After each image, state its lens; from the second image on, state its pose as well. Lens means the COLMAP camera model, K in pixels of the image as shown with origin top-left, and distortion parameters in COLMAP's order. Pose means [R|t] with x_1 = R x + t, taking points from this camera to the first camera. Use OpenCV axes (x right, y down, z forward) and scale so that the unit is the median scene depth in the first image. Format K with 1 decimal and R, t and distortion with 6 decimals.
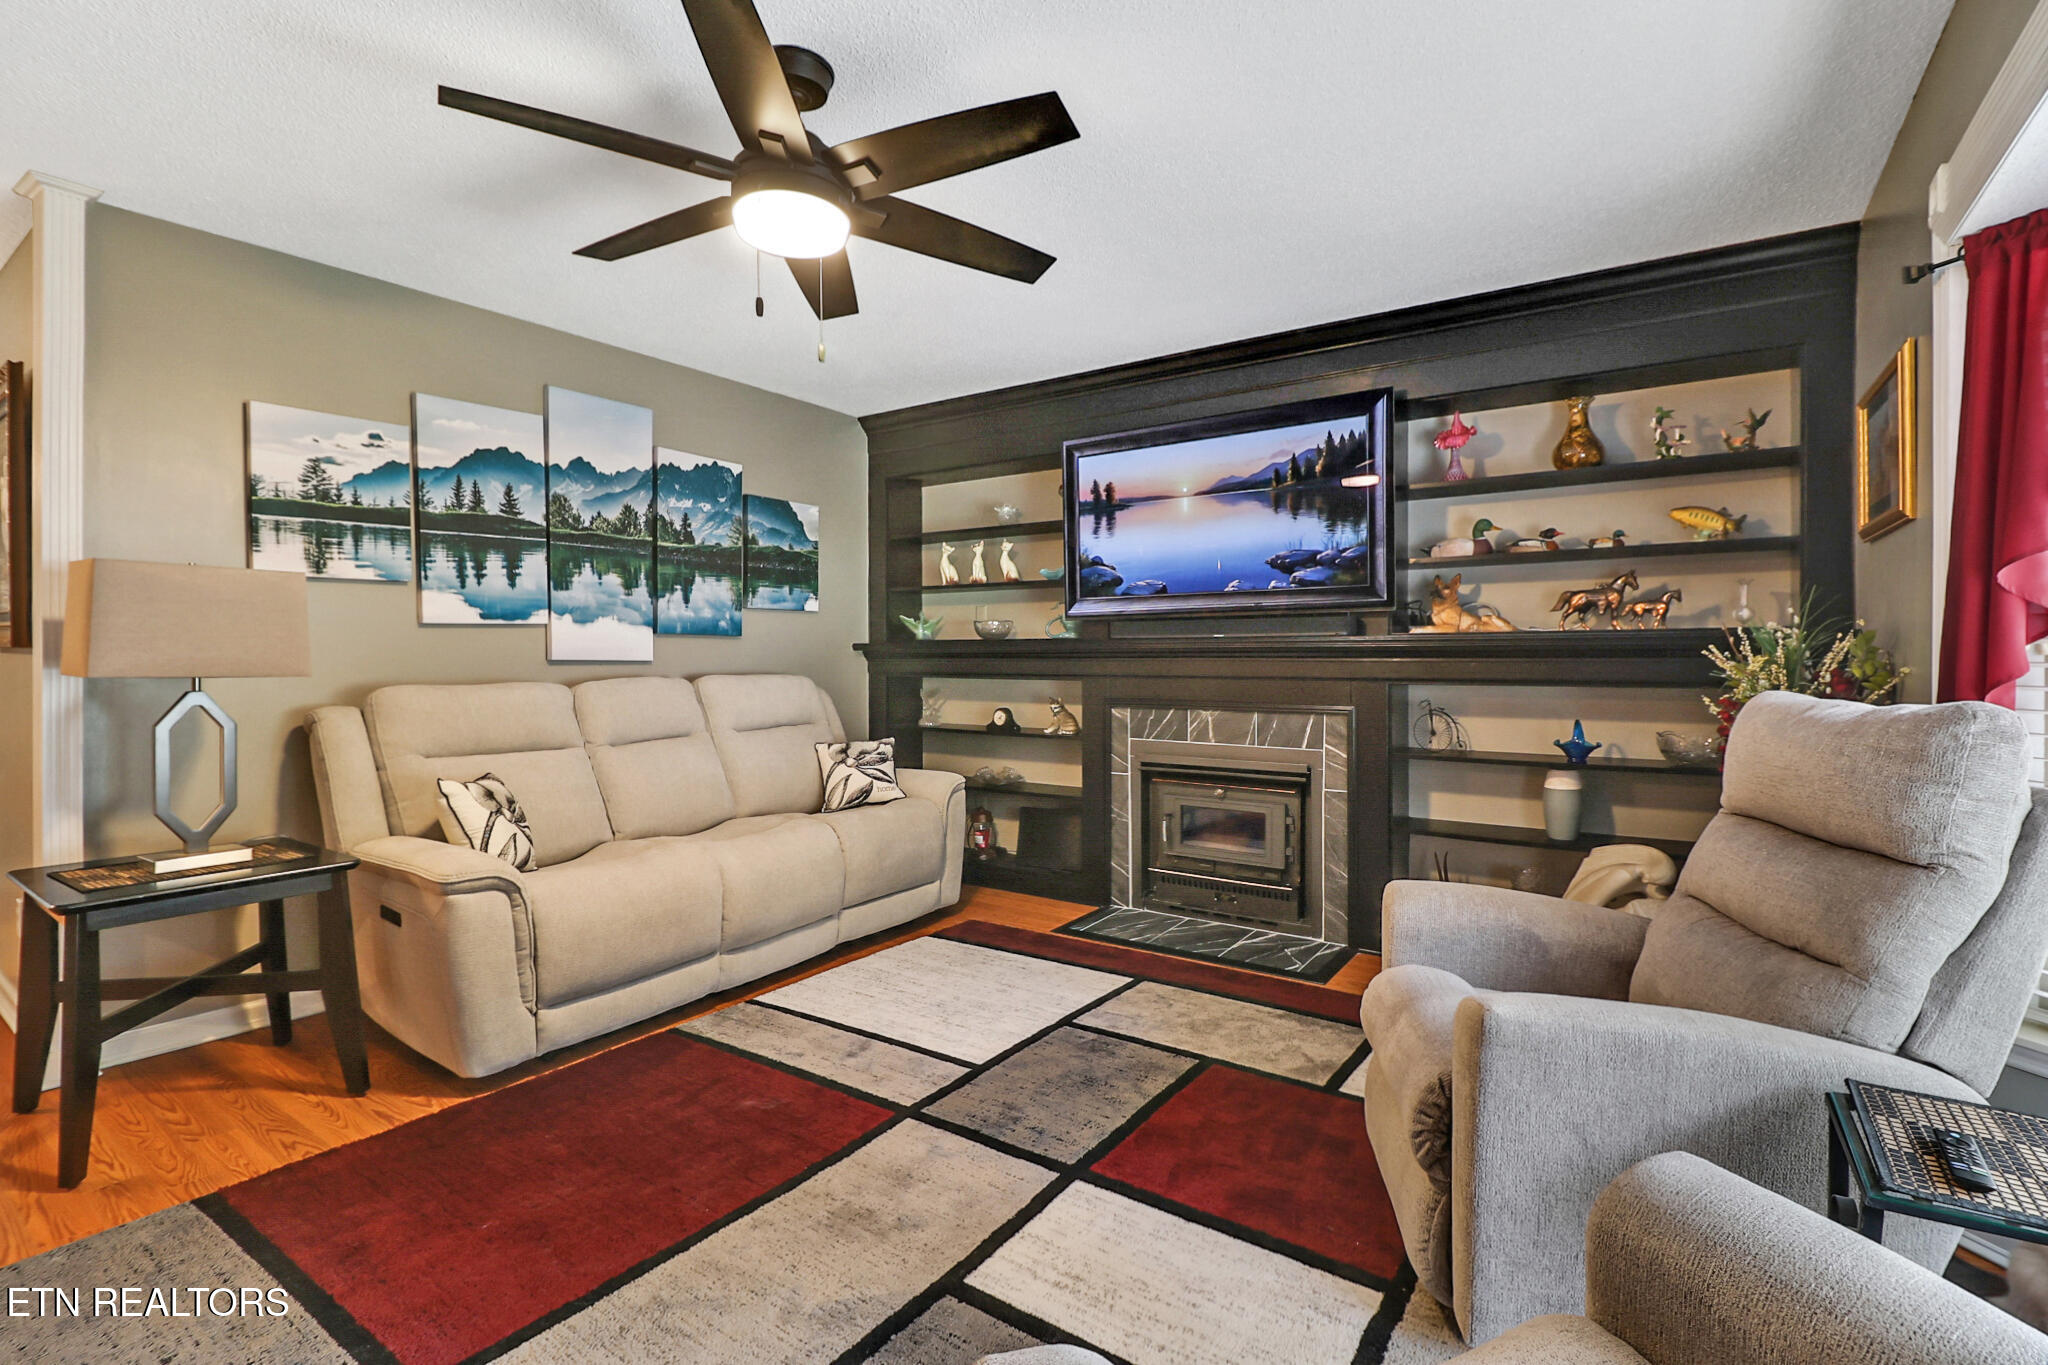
lens RADIAL K [[943.5, 0, 992.8], [0, 943.5, 651.5], [0, 0, 1]] dist [-0.006779, -0.007401]
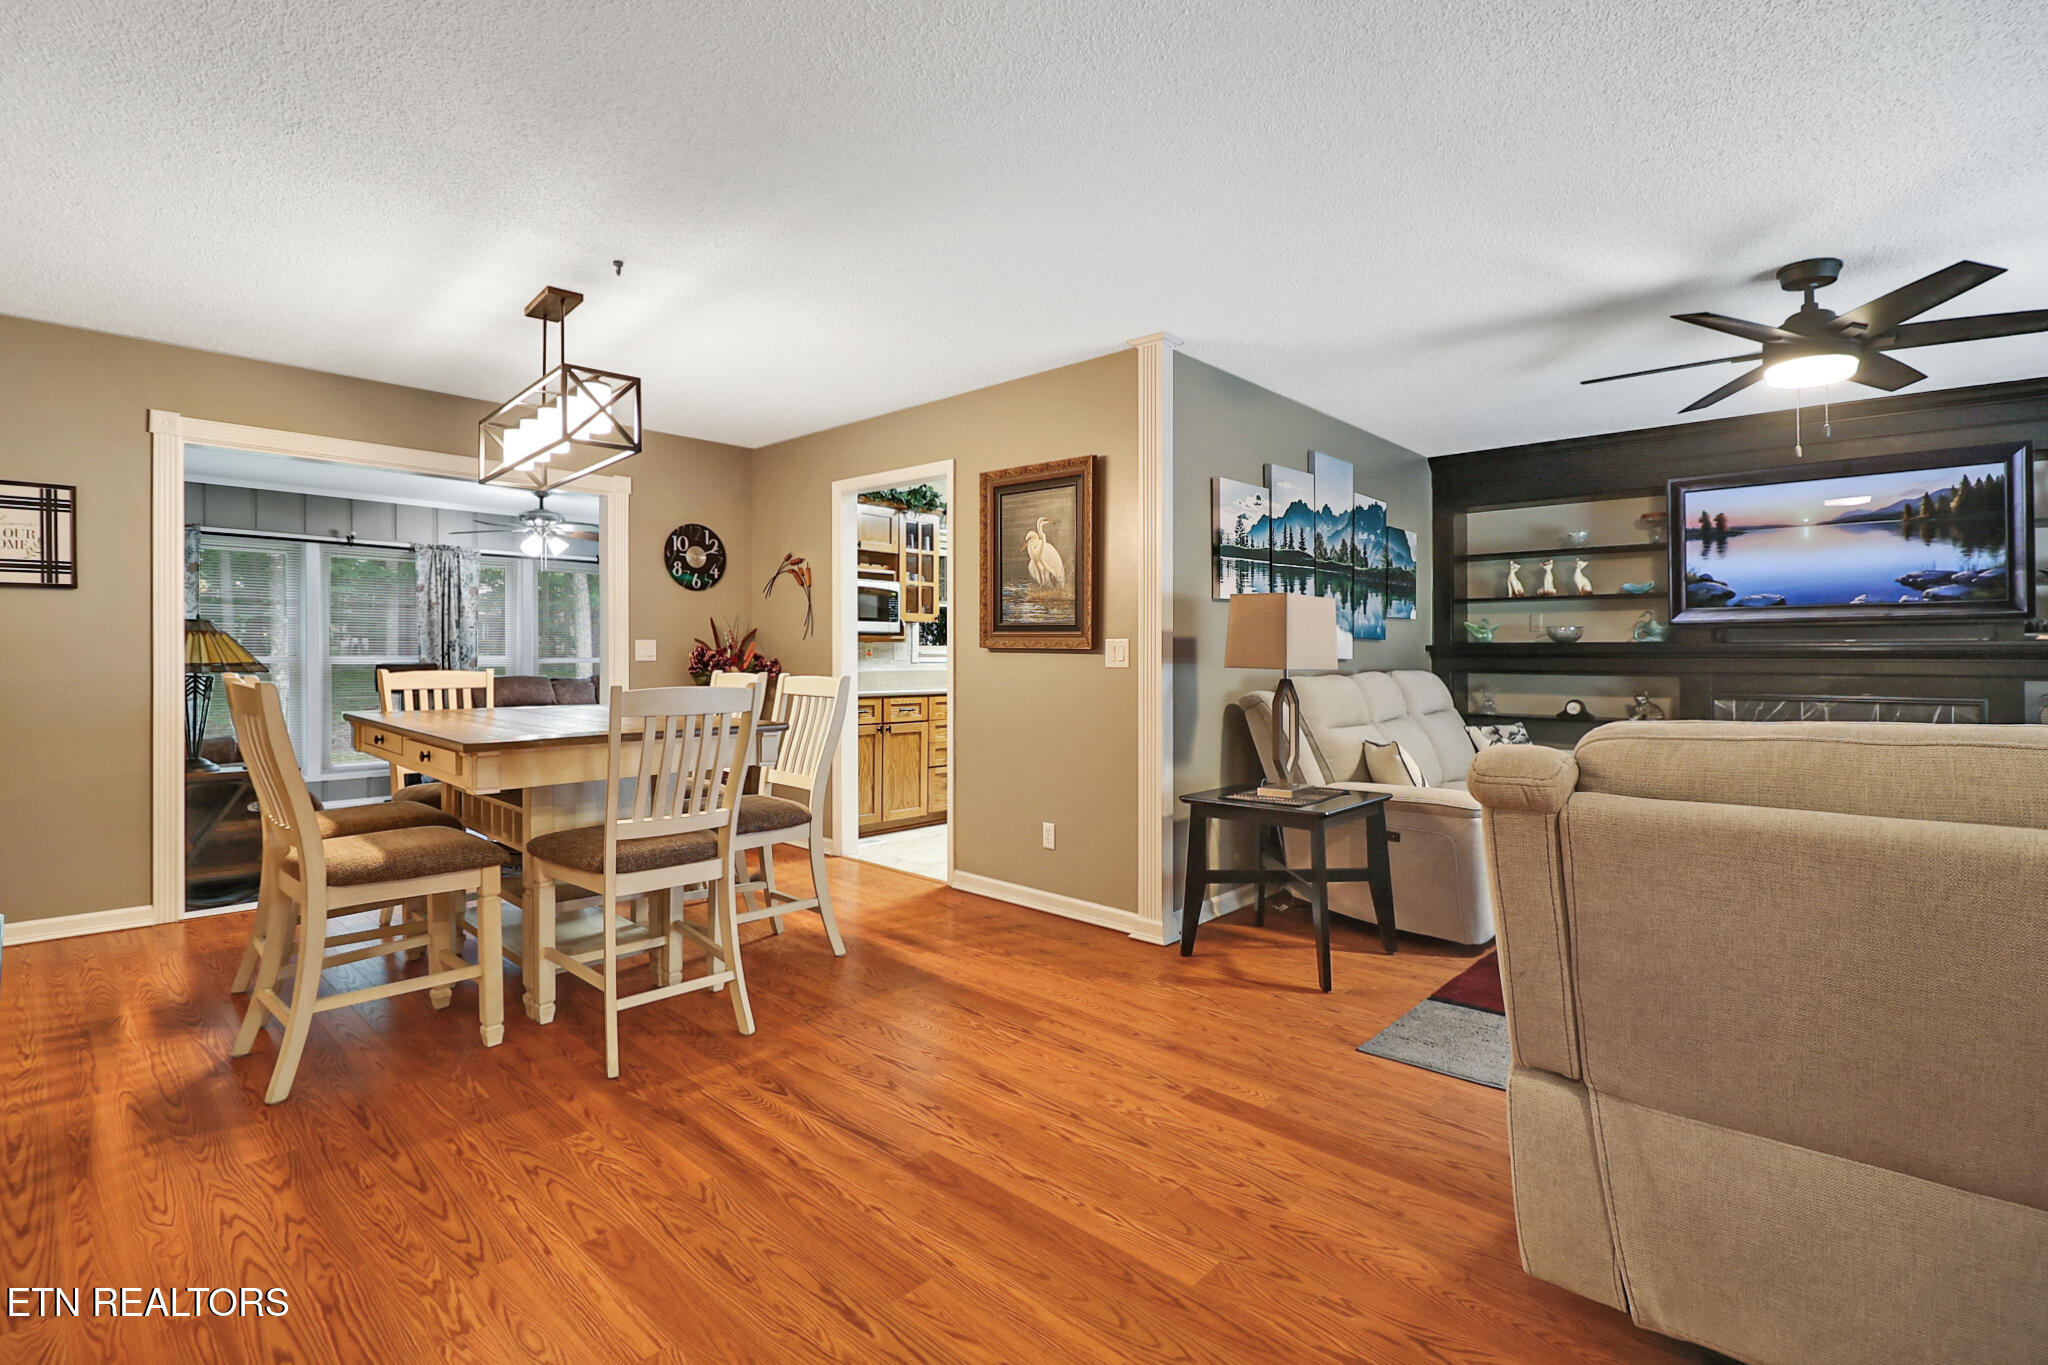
lens RADIAL K [[943.5, 0, 1007.7], [0, 943.5, 653.2], [0, 0, 1]] dist [-0.006779, -0.007401]
pose [[0.991523, 0.001252, -0.129927, -0.708428], [-0.000773, 0.999993, 0.003734, -0.003521], [0.129930, -0.003602, 0.991517, -0.358269]]
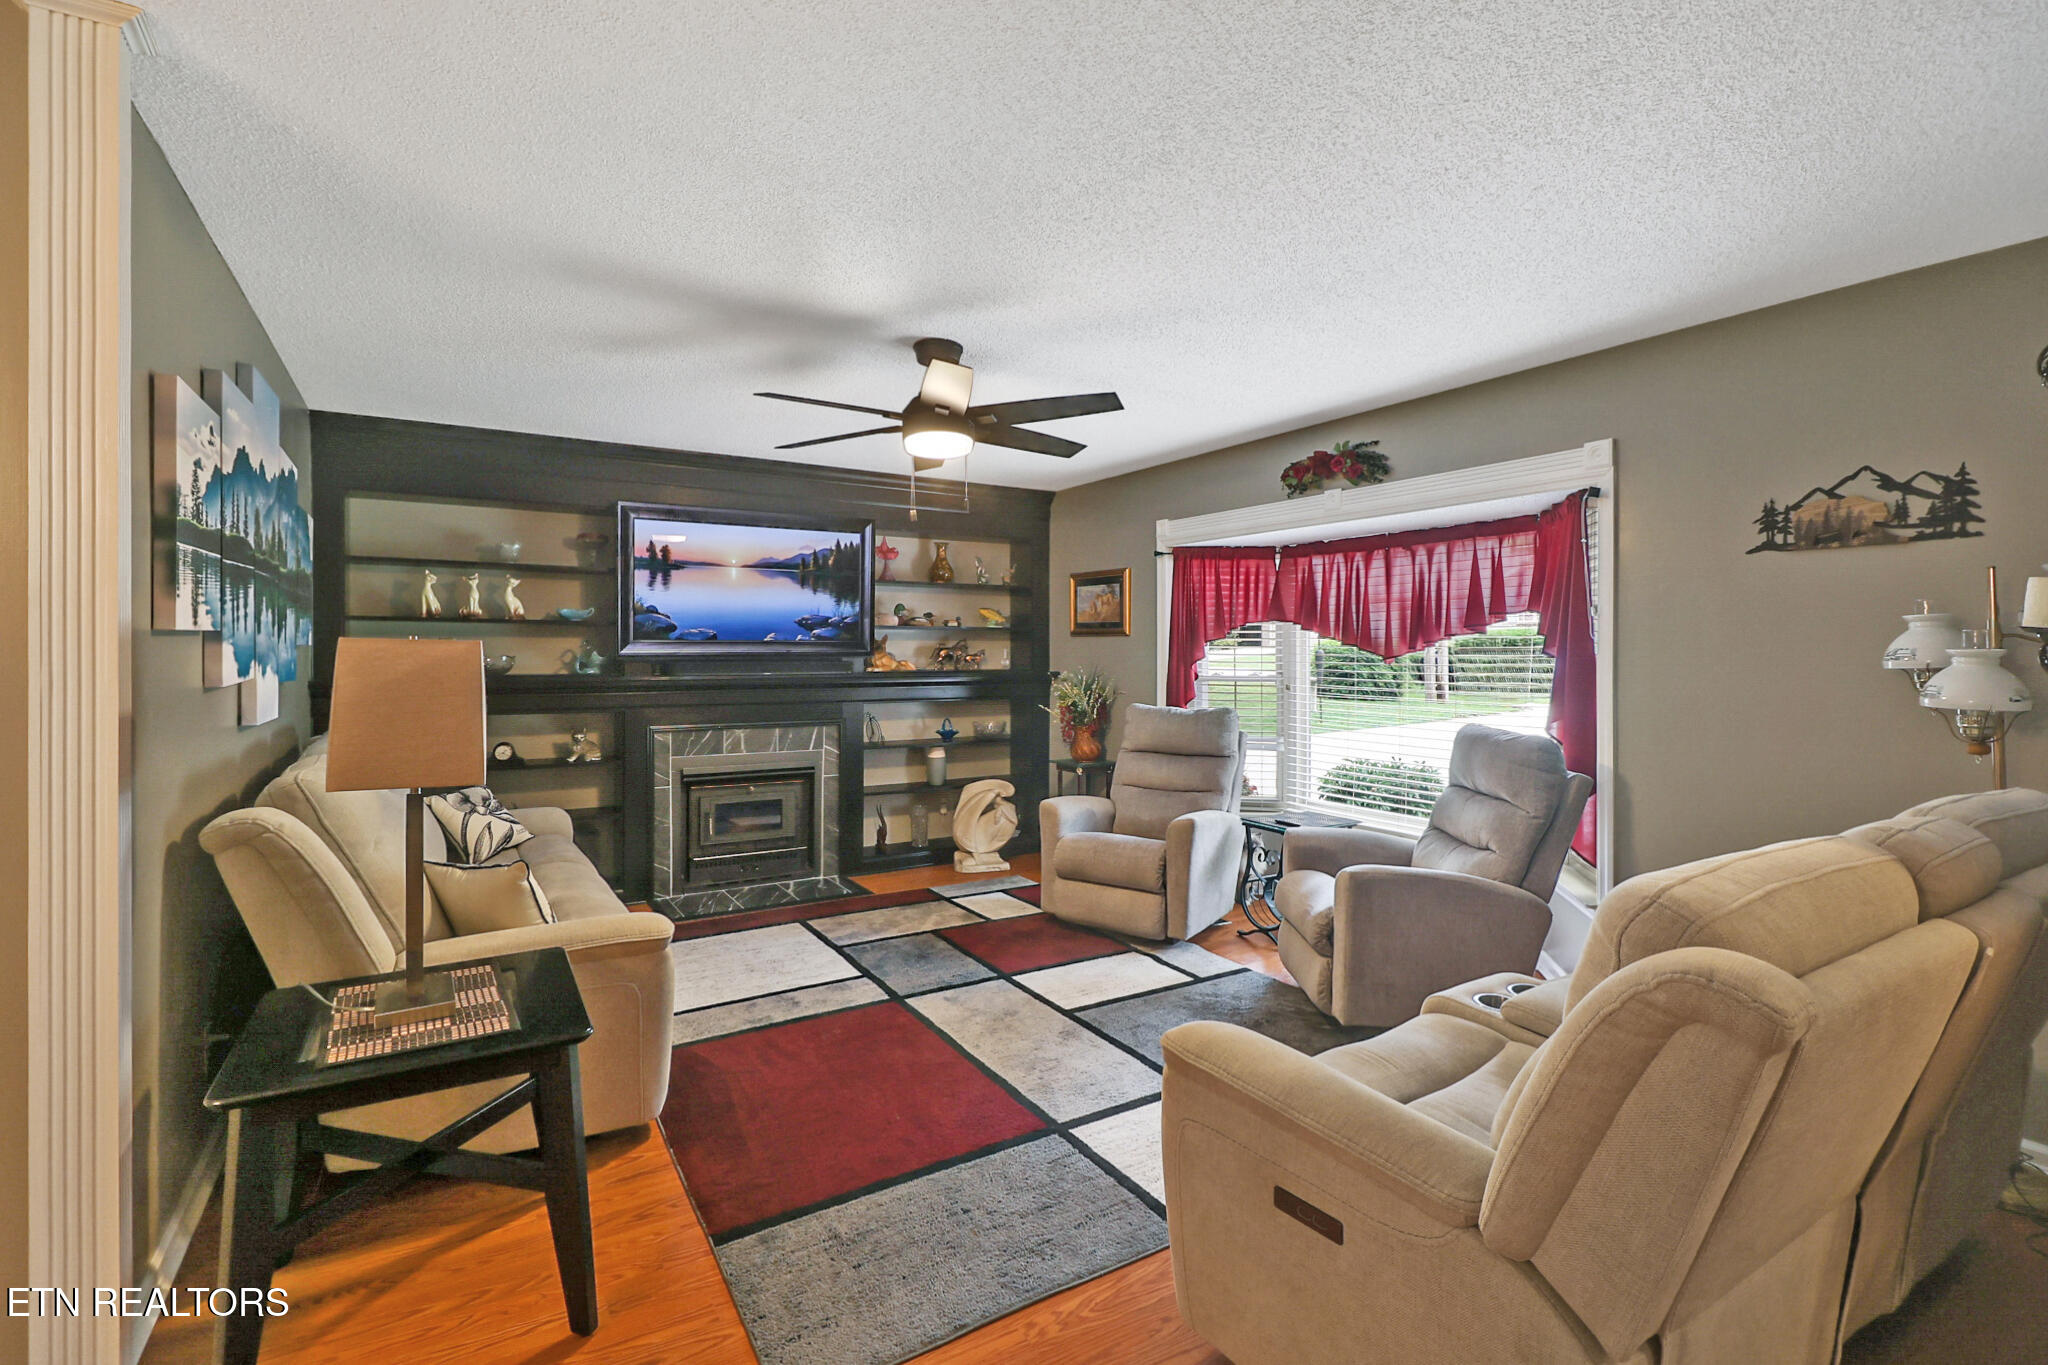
lens RADIAL K [[943.5, 0, 1019.1], [0, 943.5, 642.3], [0, 0, 1]] dist [-0.006779, -0.007401]
pose [[0.395608, 0.010262, 0.918362, -0.898176], [-0.007061, 0.999942, -0.008132, -0.054956], [-0.918392, -0.003267, 0.395658, 0.124754]]
